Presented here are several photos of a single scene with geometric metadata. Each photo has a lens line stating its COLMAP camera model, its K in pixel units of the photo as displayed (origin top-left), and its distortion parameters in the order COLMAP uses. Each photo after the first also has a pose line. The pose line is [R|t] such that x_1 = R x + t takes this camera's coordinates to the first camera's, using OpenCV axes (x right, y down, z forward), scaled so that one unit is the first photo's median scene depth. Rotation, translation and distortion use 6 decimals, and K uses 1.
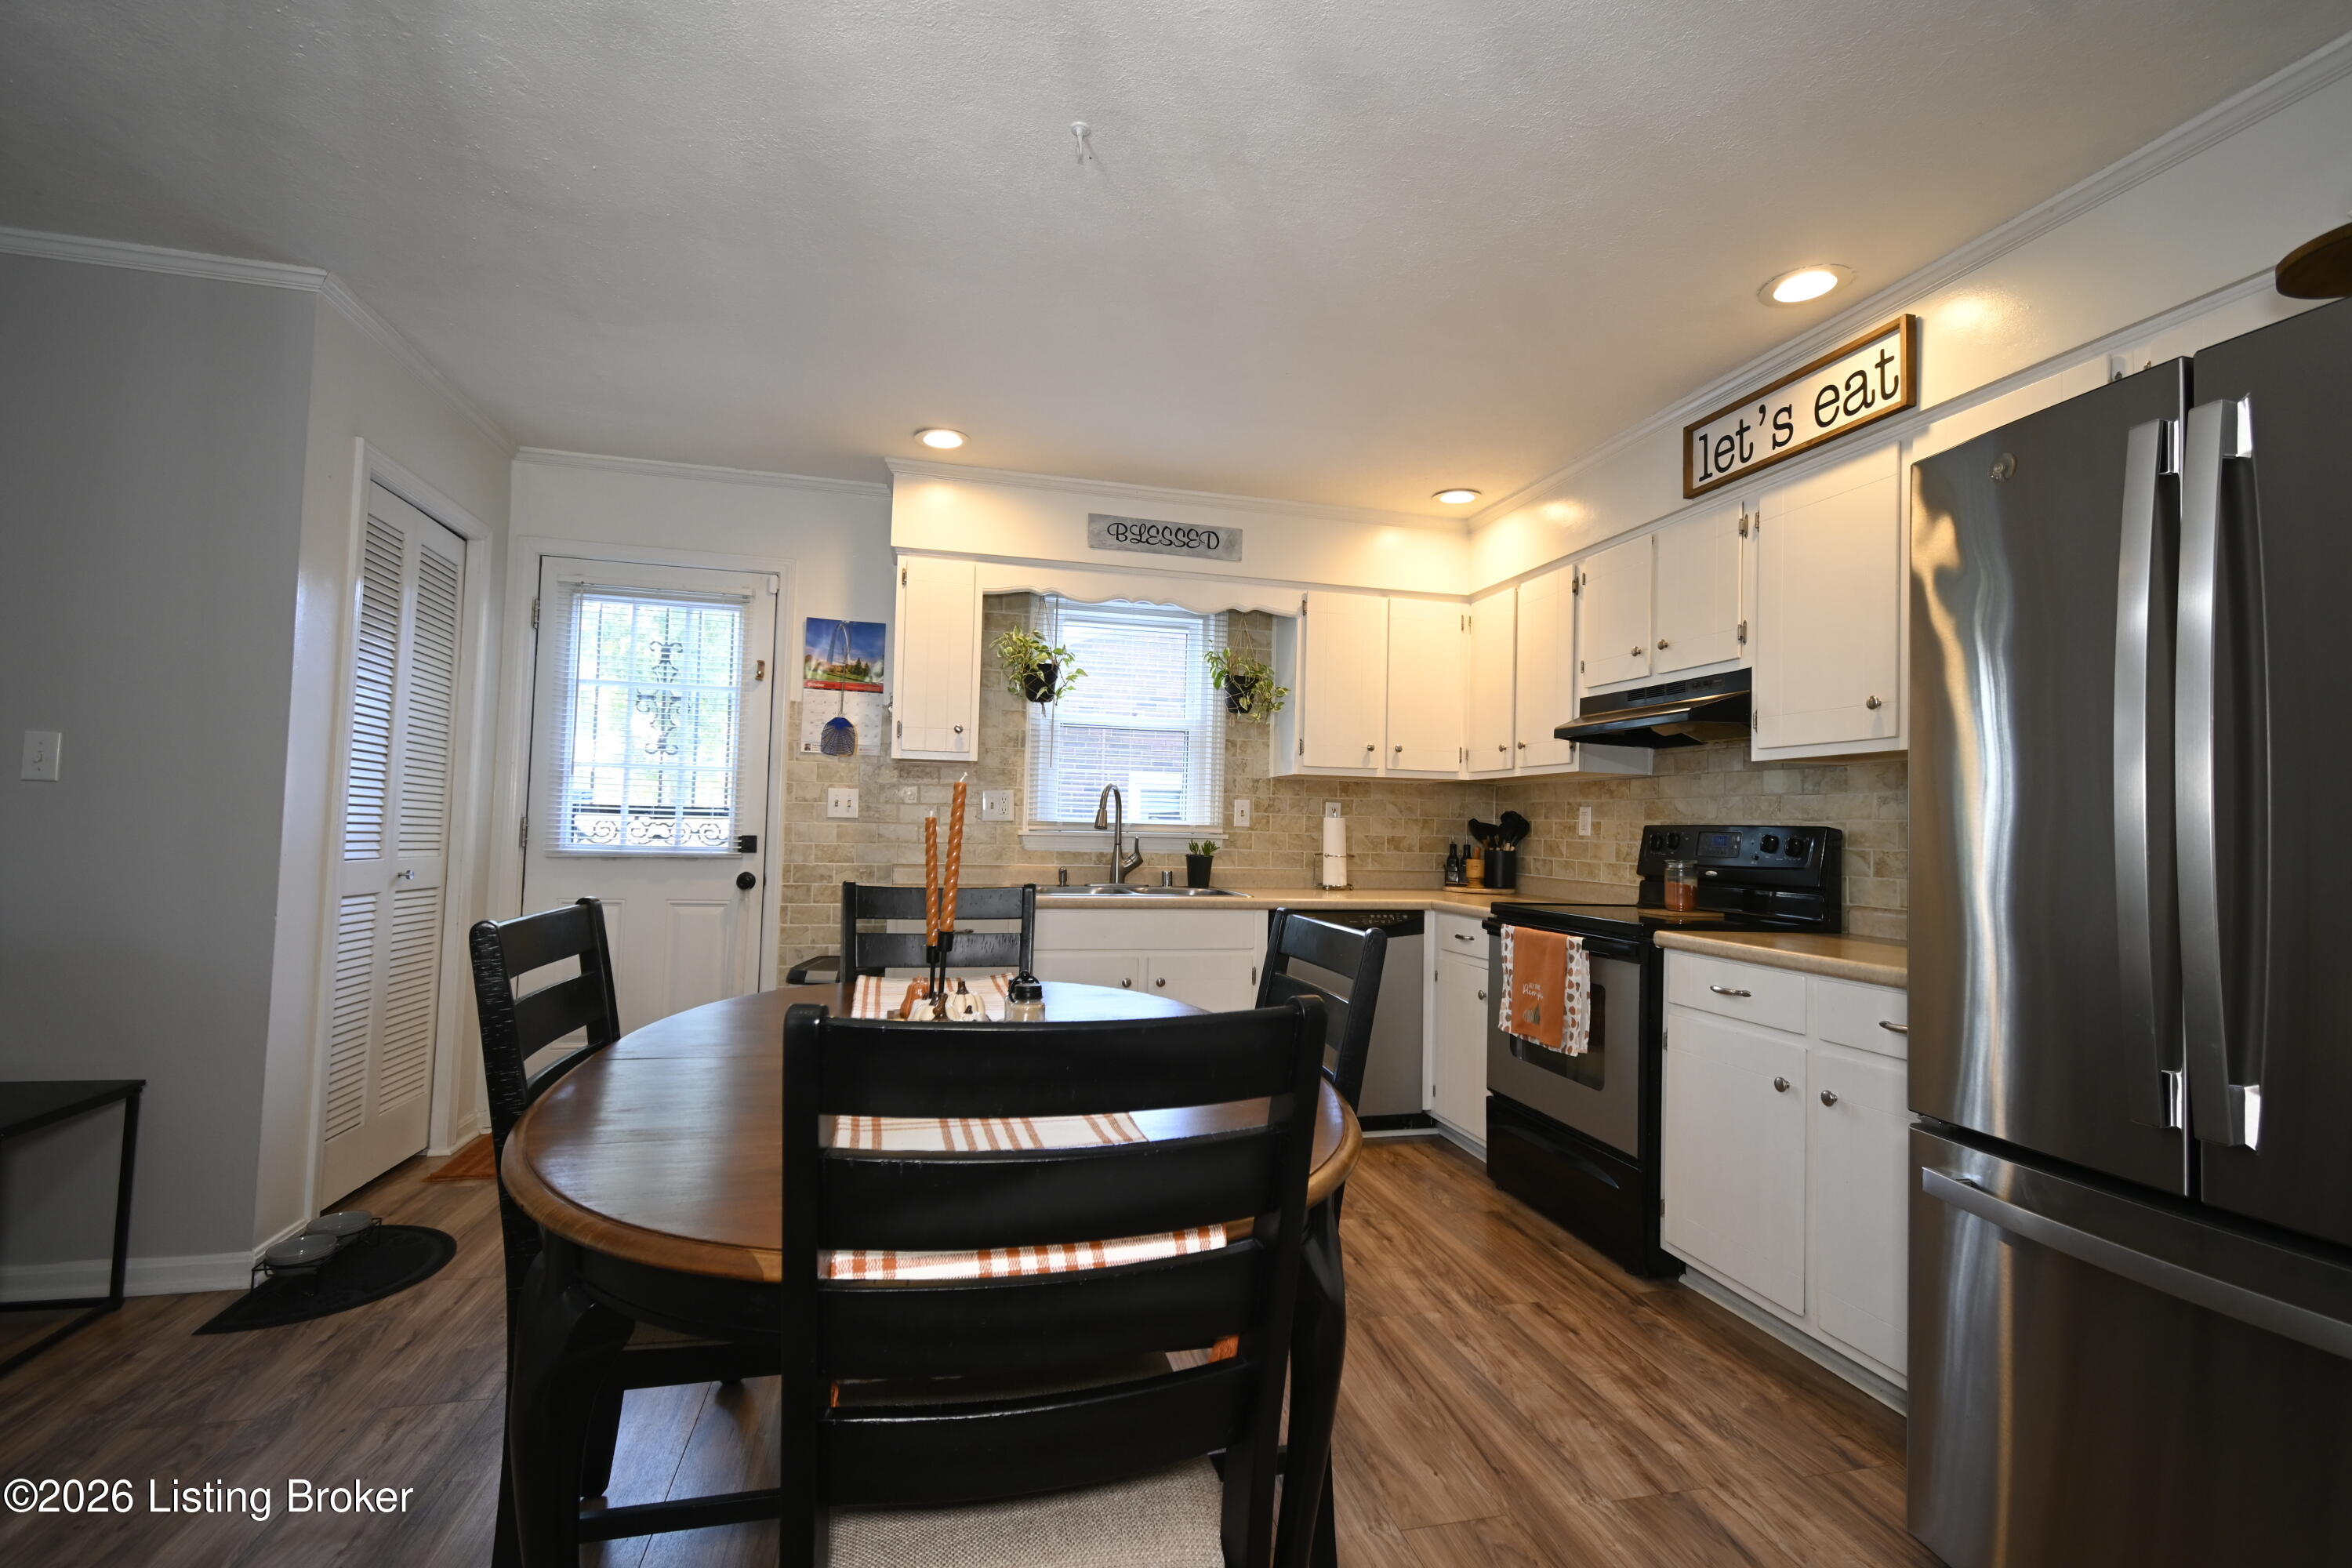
lens RADIAL K [[1044.6, 0, 1173.3], [0, 1044.6, 785.7], [0, 0, 1]] dist [0.001486, -0.001179]
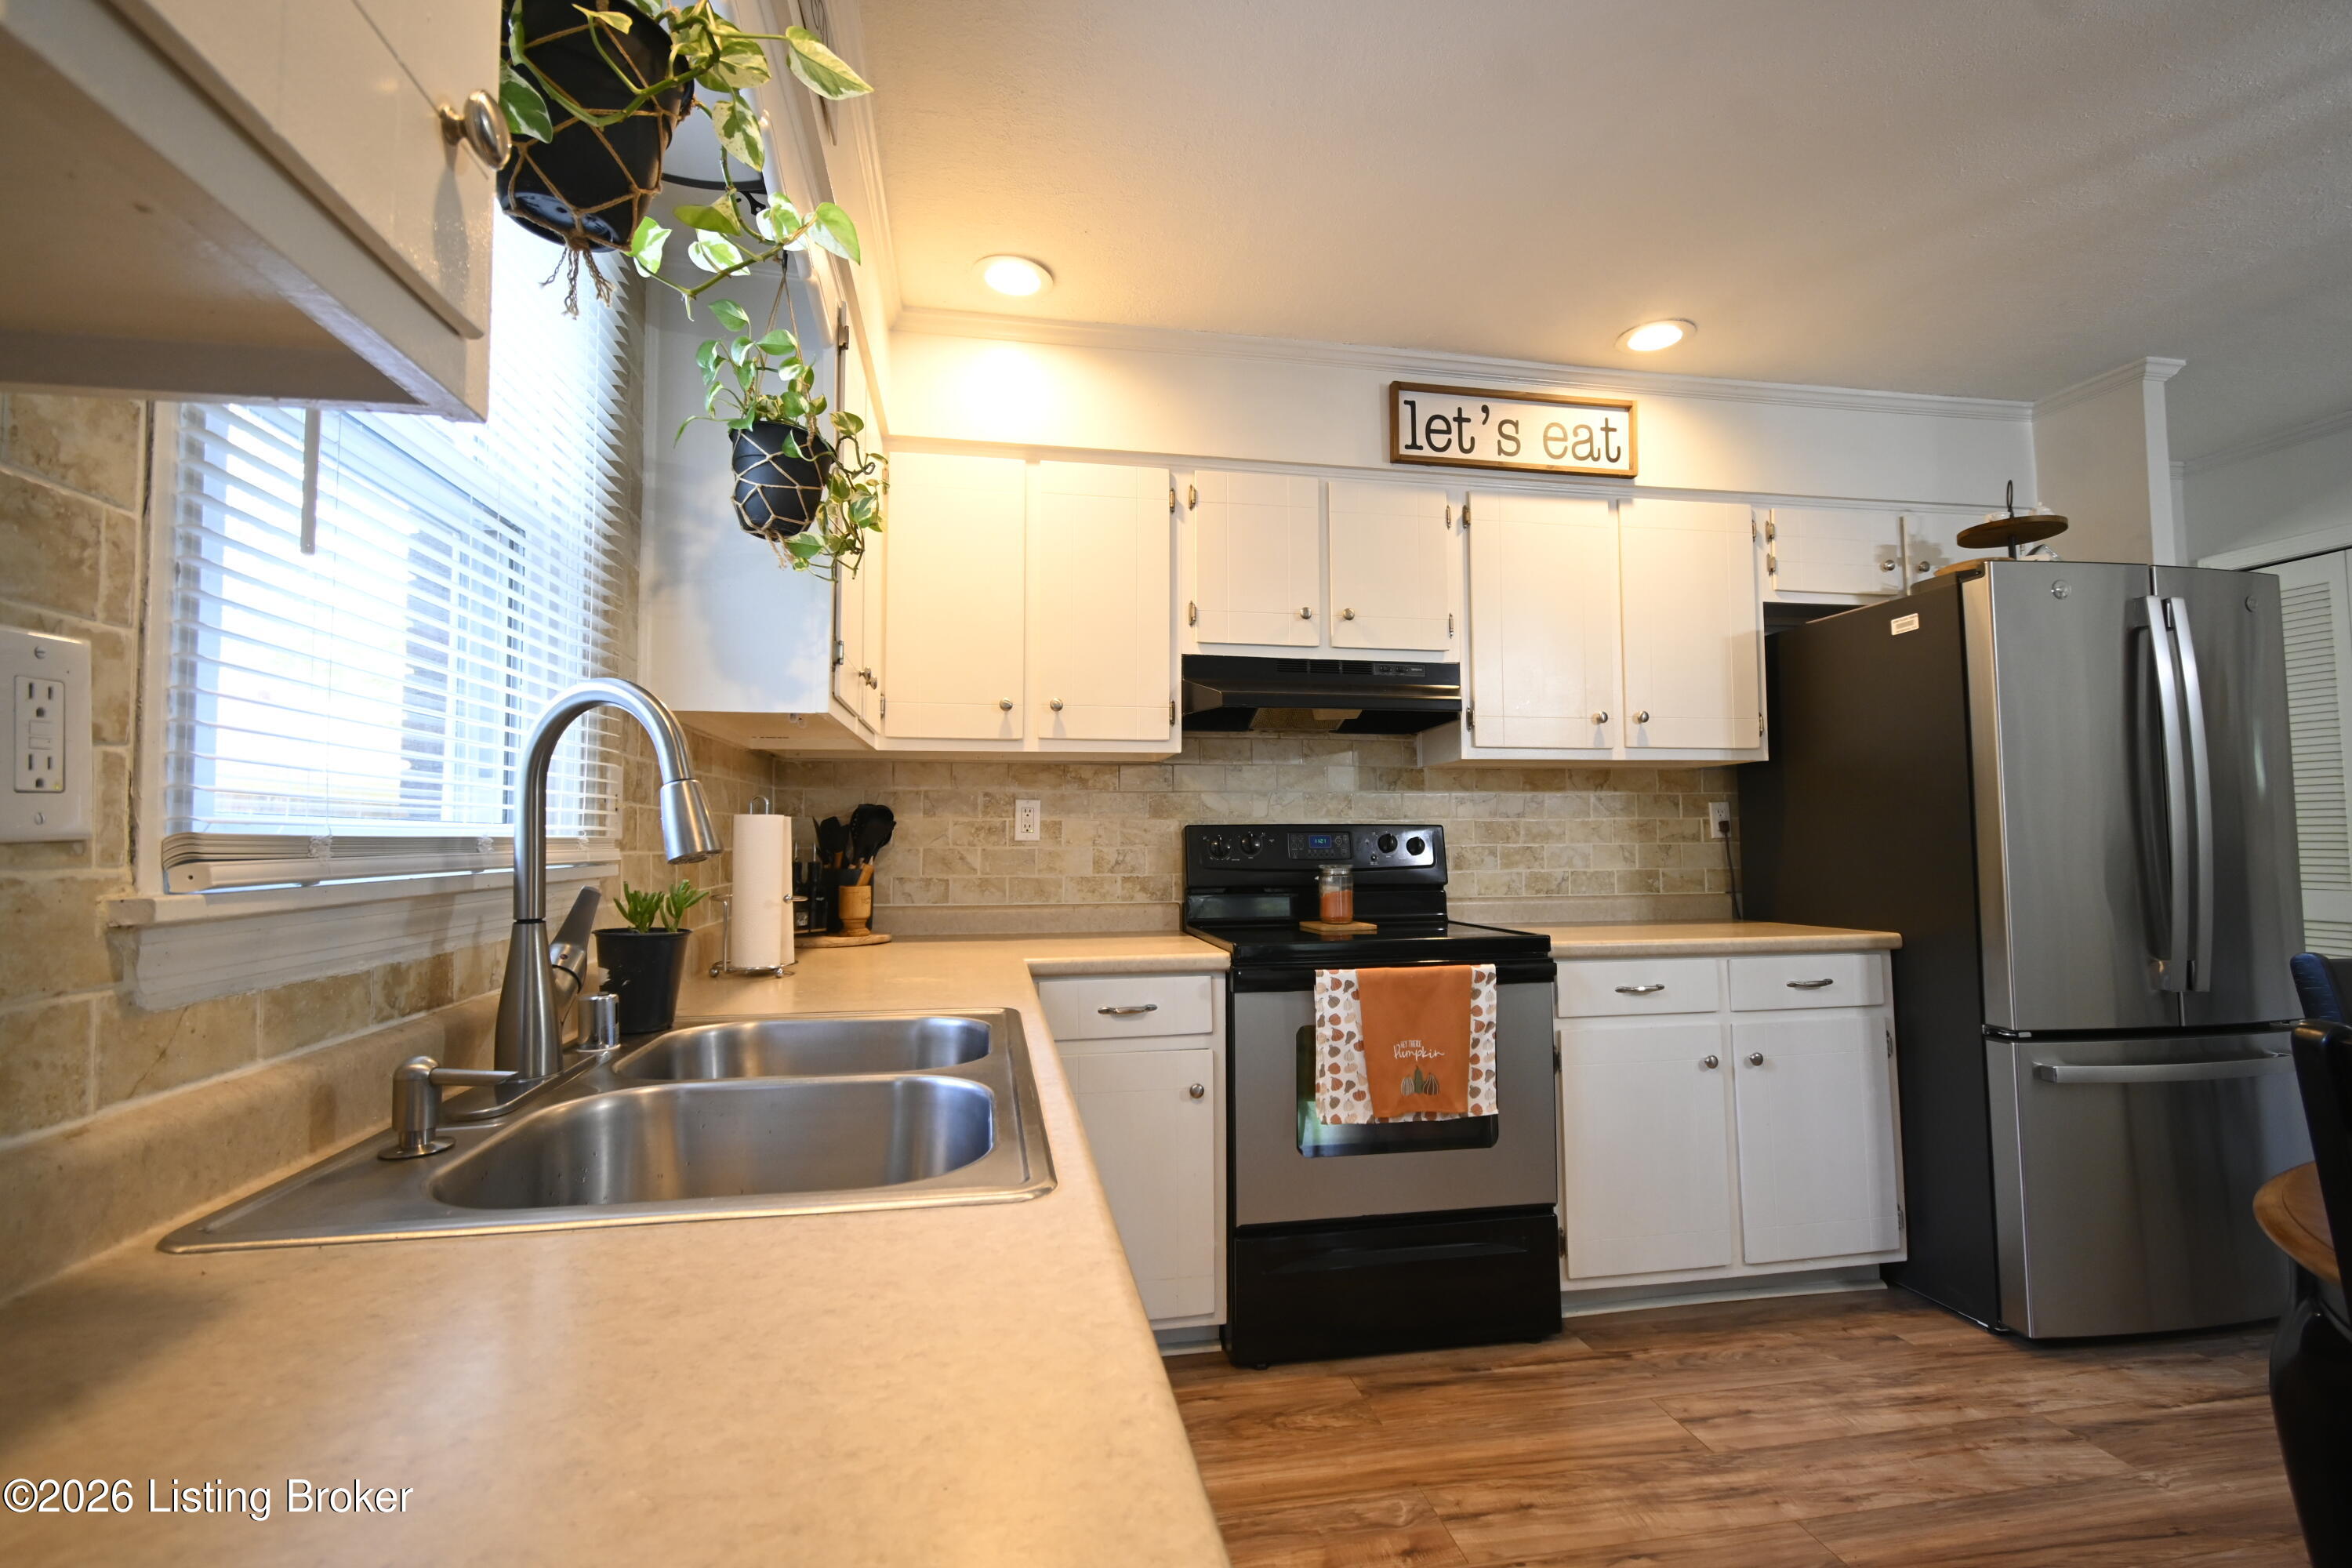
lens RADIAL K [[1044.6, 0, 1172.0], [0, 1044.6, 786.4], [0, 0, 1]] dist [0.001486, -0.001179]
pose [[0.052130, 0.027558, 0.998260, -0.437098], [-0.033683, 0.999099, -0.025822, 0.036818], [-0.998072, -0.032278, 0.053011, 1.216921]]
